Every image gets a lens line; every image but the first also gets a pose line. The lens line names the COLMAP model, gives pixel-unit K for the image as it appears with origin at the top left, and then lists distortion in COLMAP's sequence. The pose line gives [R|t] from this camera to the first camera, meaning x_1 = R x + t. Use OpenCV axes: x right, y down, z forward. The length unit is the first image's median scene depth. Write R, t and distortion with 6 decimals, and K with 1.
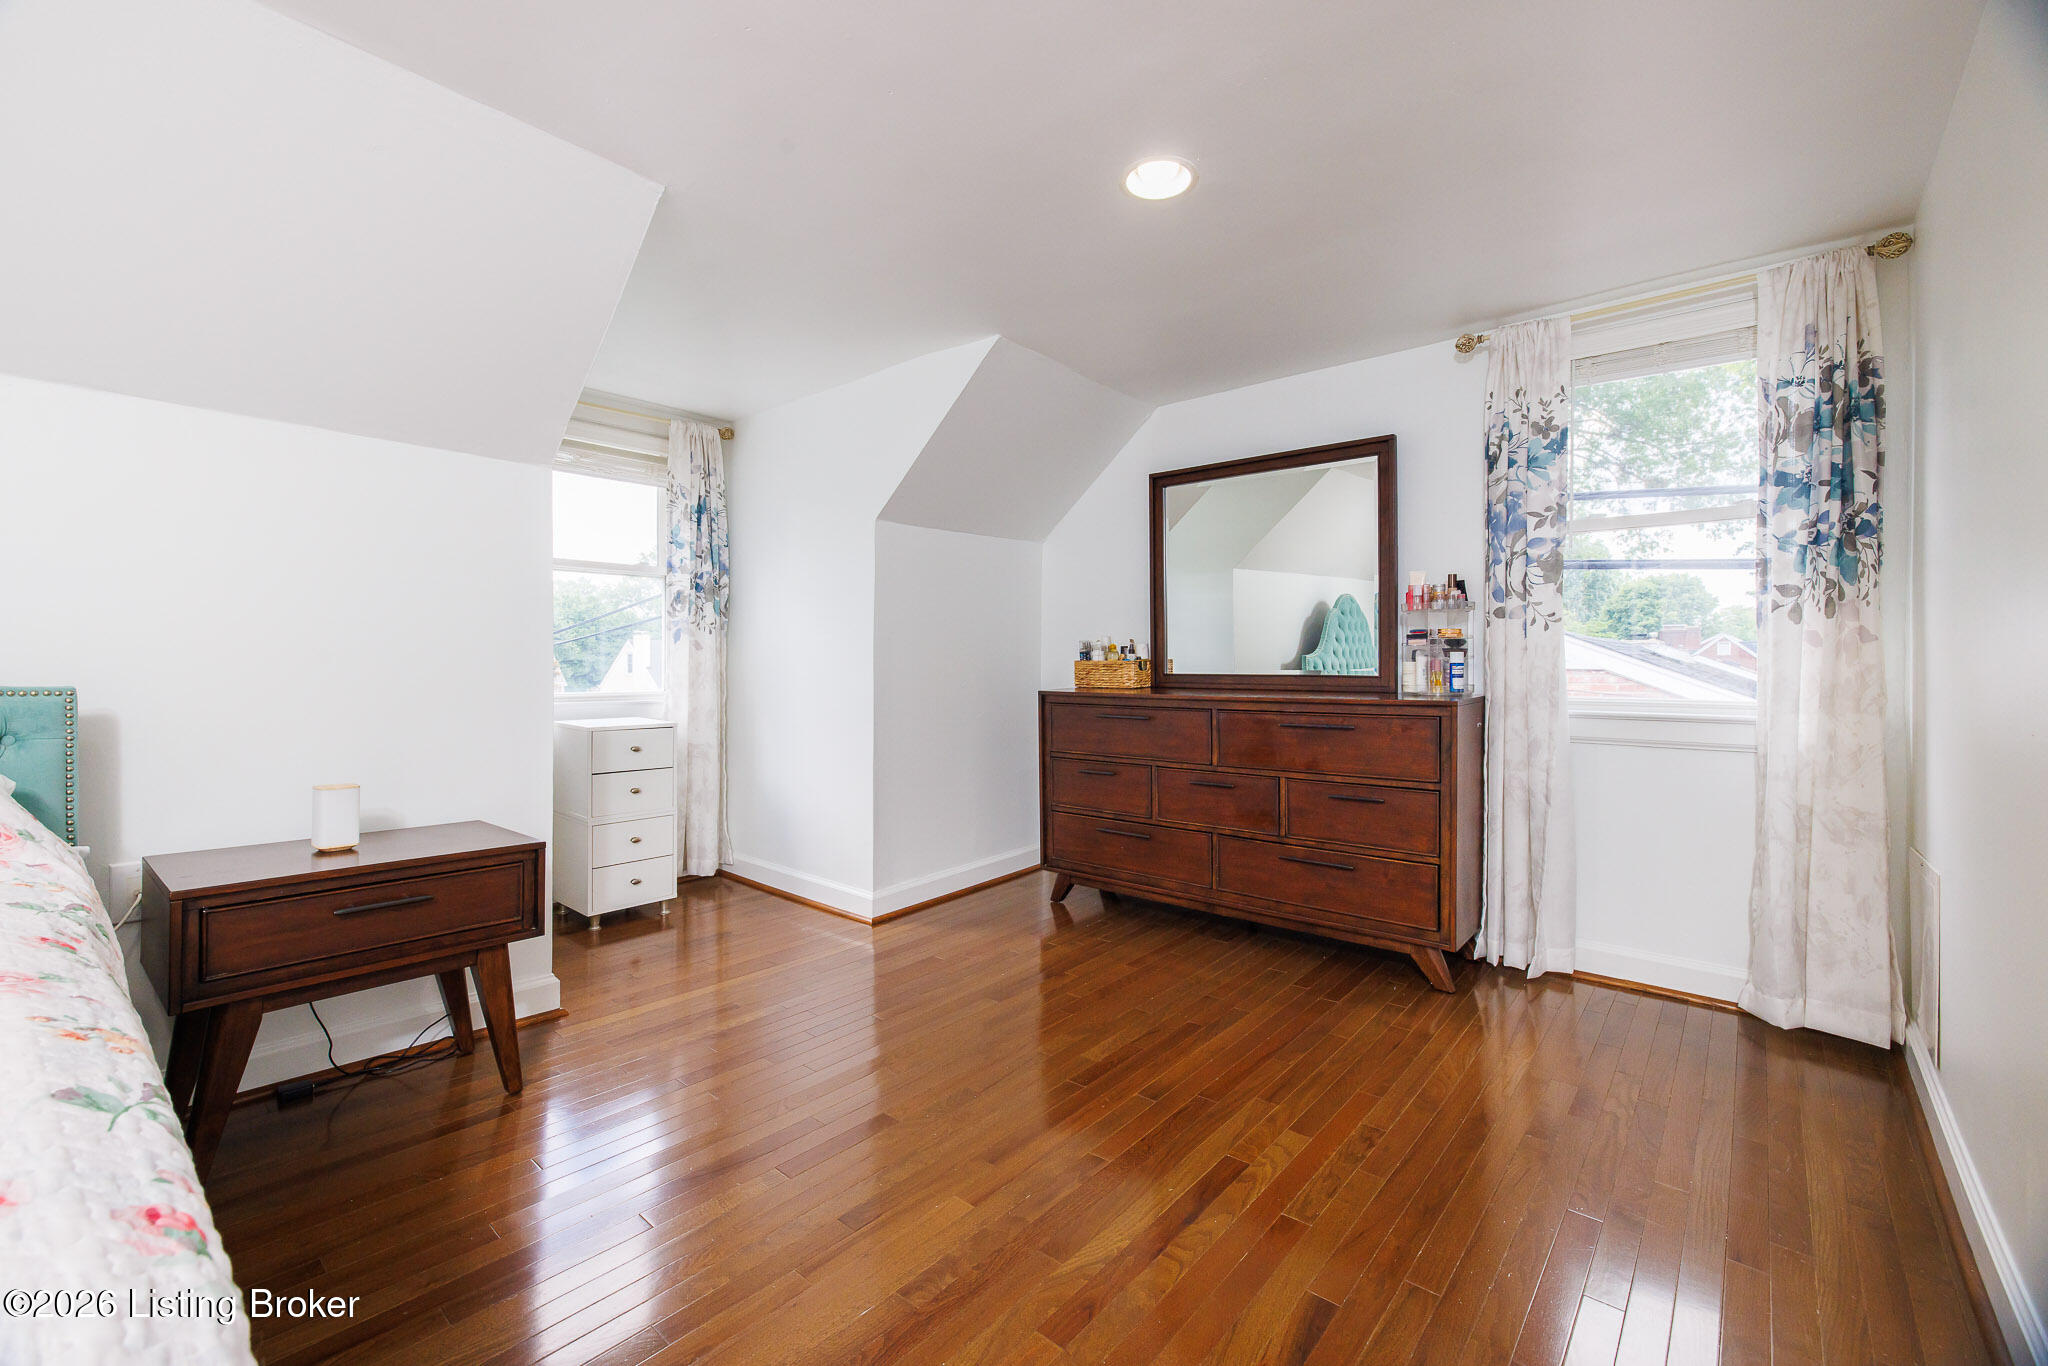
lens RADIAL K [[849.3, 0, 1022.2], [0, 849.3, 666.9], [0, 0, 1]] dist [0.000211, 0.000205]
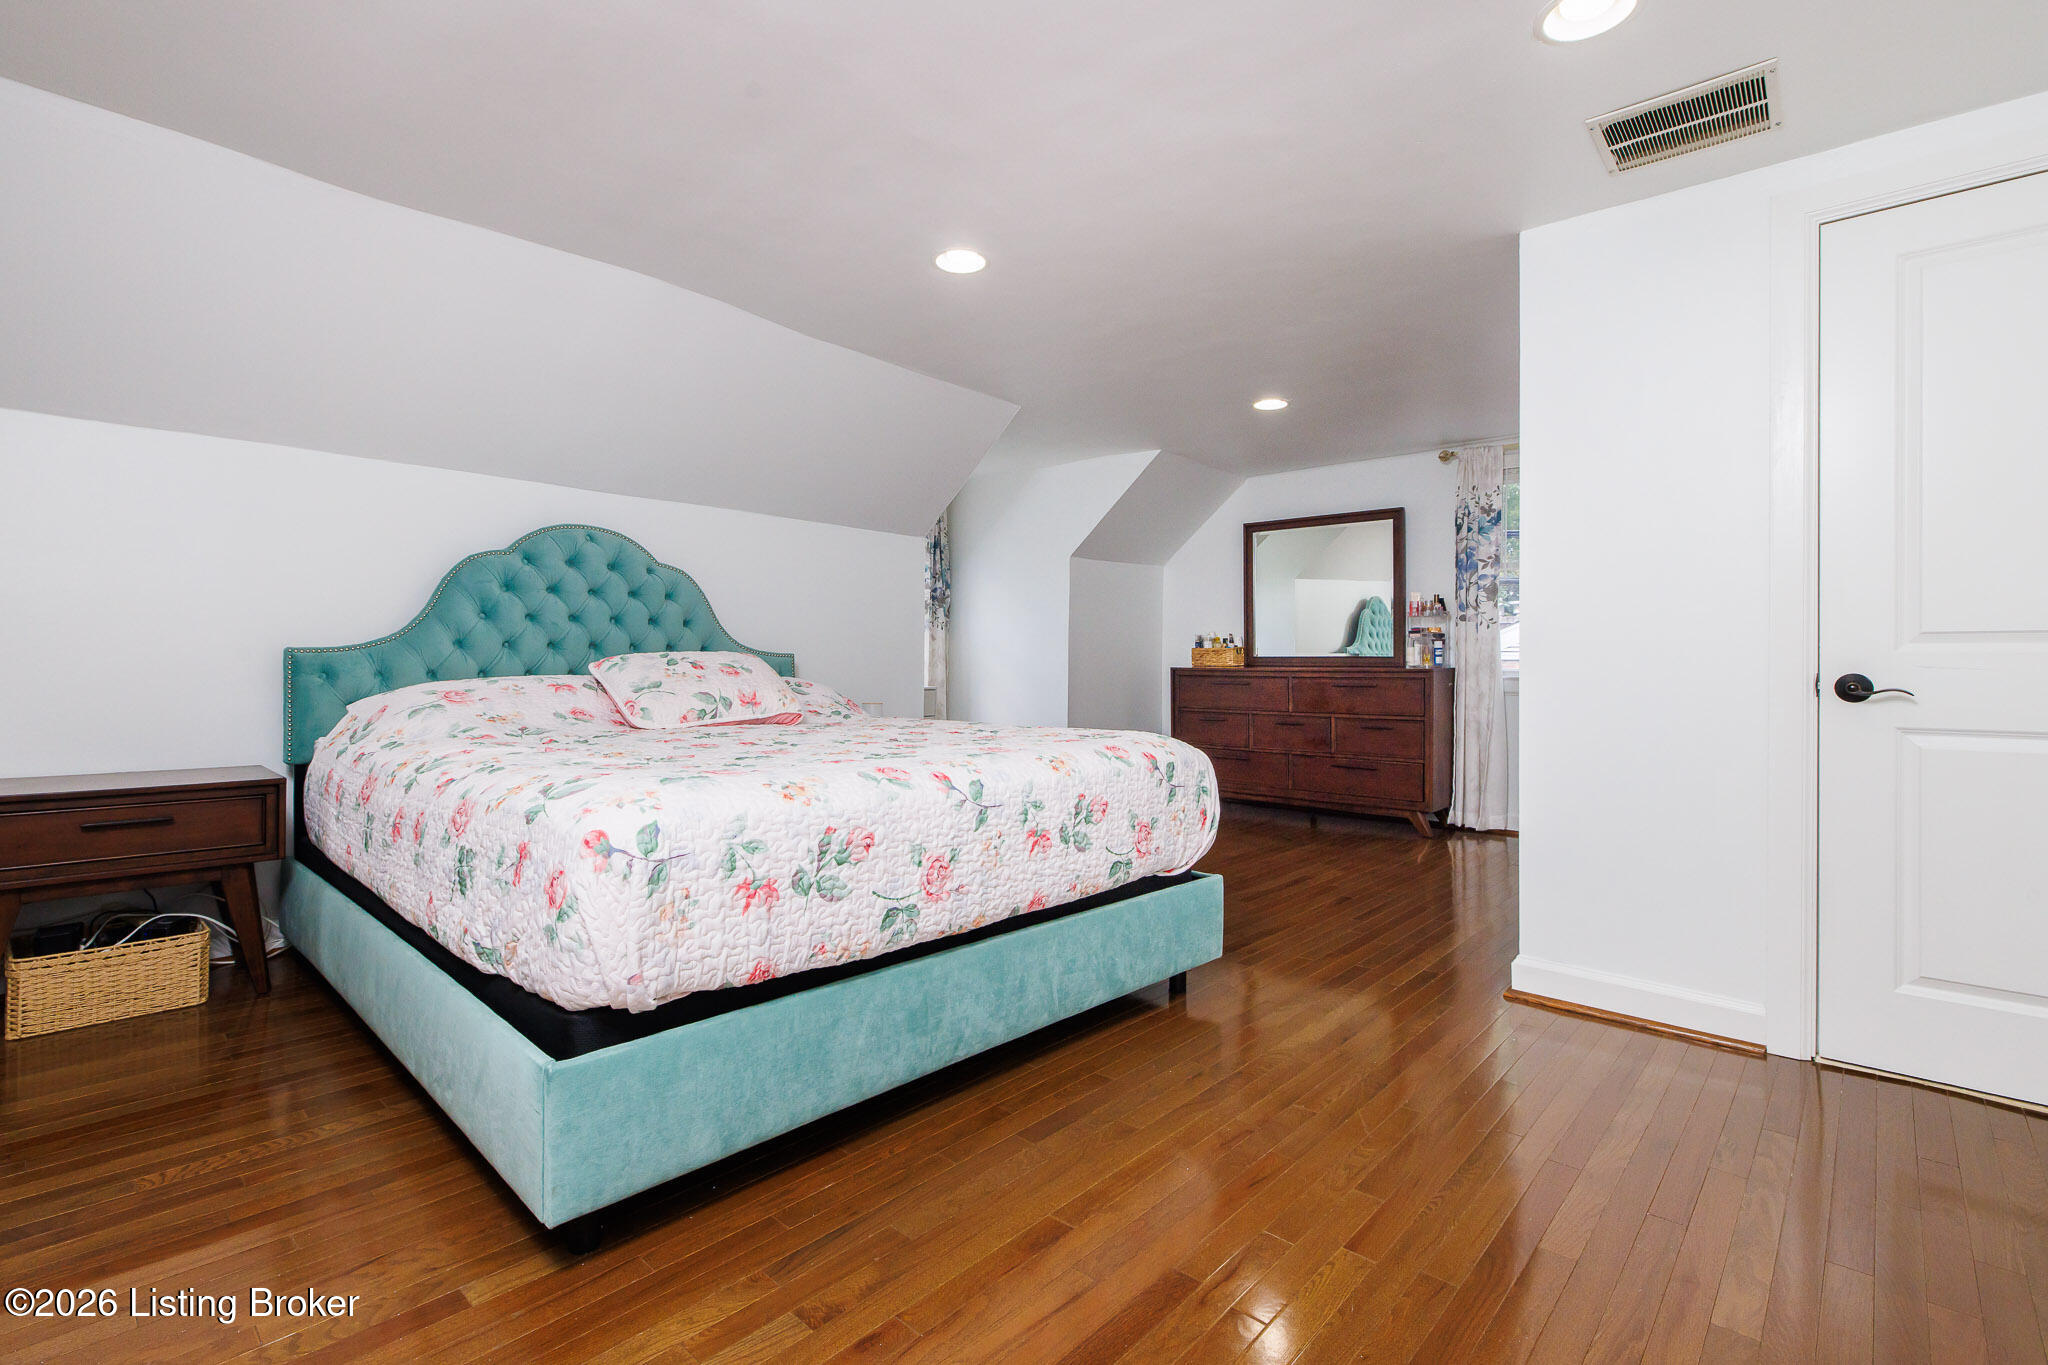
lens RADIAL K [[916.6, 0, 1019.1], [0, 916.6, 660.0], [0, 0, 1]] dist [0.000103, 0.000102]
pose [[0.999444, 0.003072, -0.033208, -0.215875], [-0.003239, 0.999982, -0.004982, 0.026309], [0.033192, 0.005086, 0.999436, -0.709647]]
